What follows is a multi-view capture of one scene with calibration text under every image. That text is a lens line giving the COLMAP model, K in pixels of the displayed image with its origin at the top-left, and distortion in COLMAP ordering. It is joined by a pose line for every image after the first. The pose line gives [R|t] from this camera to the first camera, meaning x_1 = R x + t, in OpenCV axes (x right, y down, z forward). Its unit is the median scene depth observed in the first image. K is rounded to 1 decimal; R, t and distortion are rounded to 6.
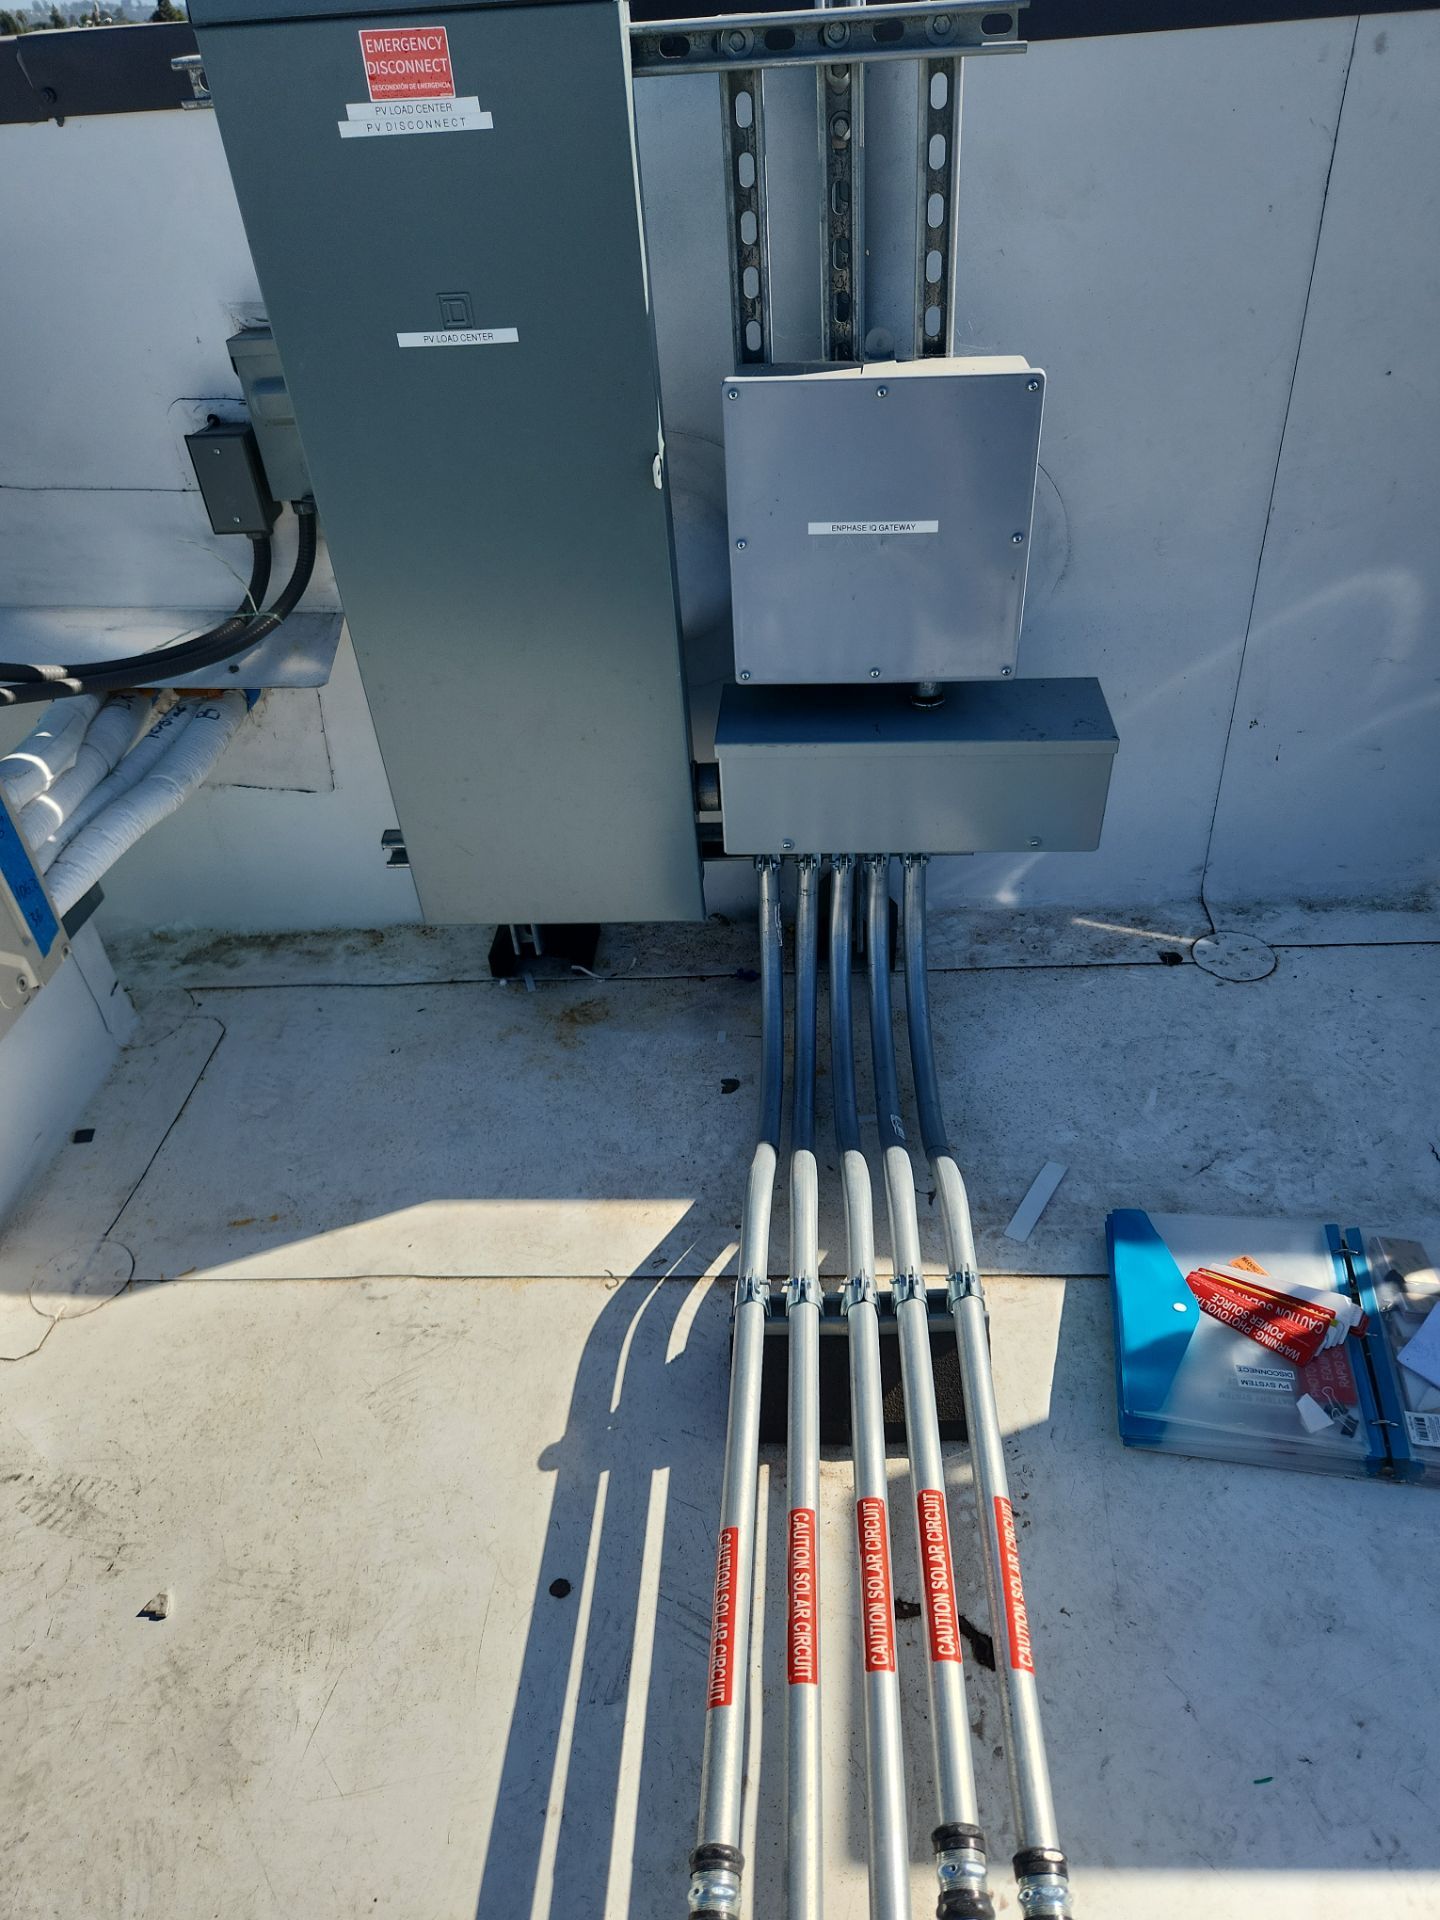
lens RADIAL K [[1255.1, 0, 743.6], [0, 1255.1, 983.9], [0, 0, 1]] dist [0.077473, -0.077520]
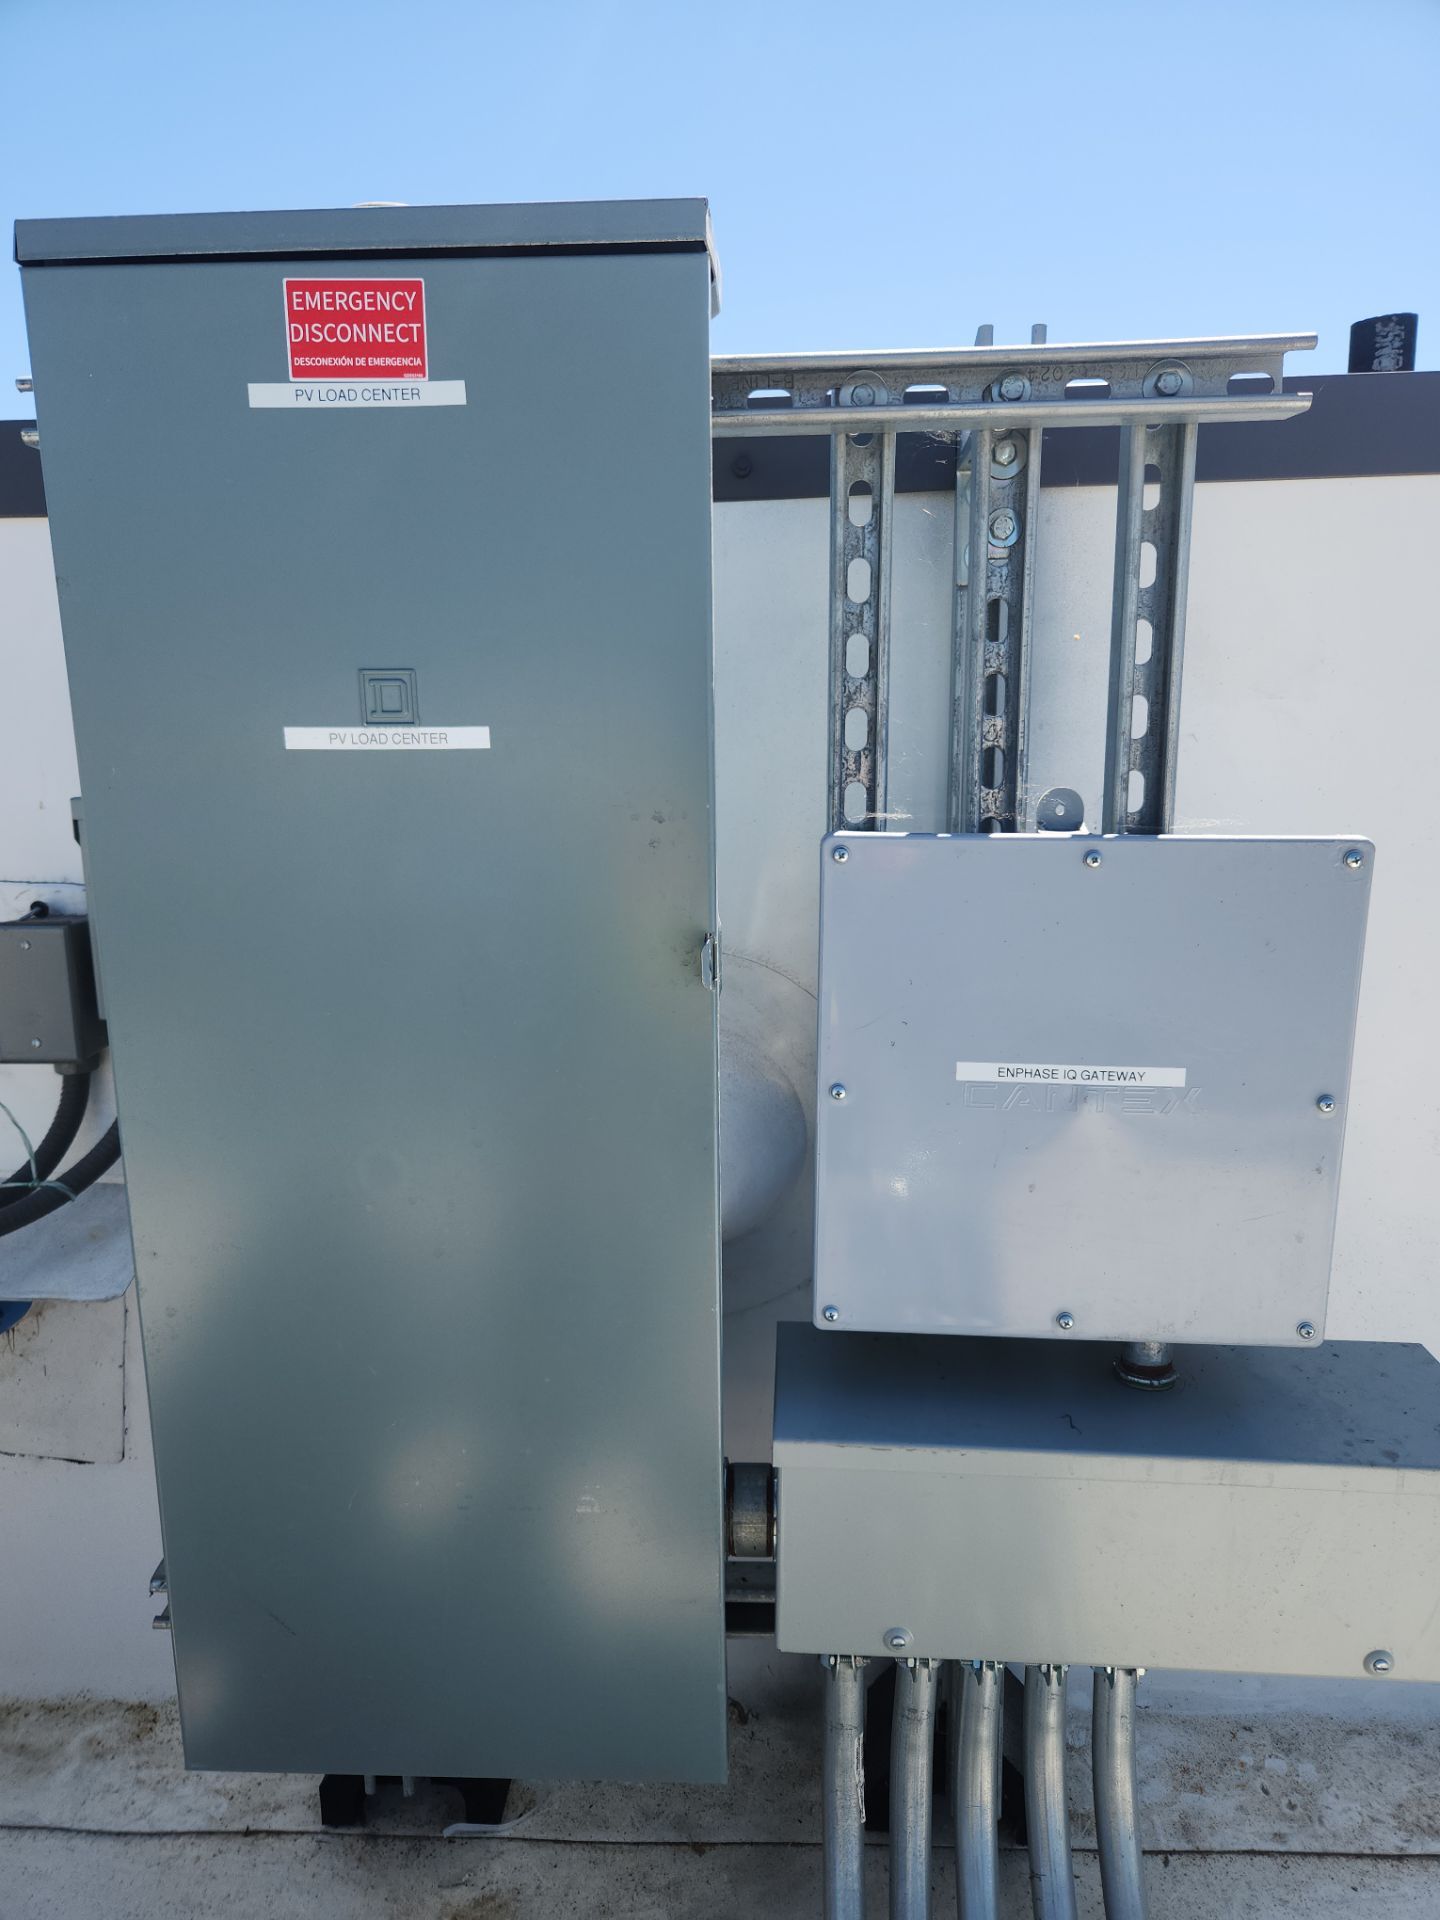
lens RADIAL K [[1255.1, 0, 743.6], [0, 1255.1, 983.9], [0, 0, 1]] dist [0.077473, -0.077520]
pose [[0.998847, 0.044589, 0.017817, -0.052434], [-0.031953, 0.894200, -0.446526, -0.120501], [-0.035842, 0.445442, 0.894593, 0.420615]]
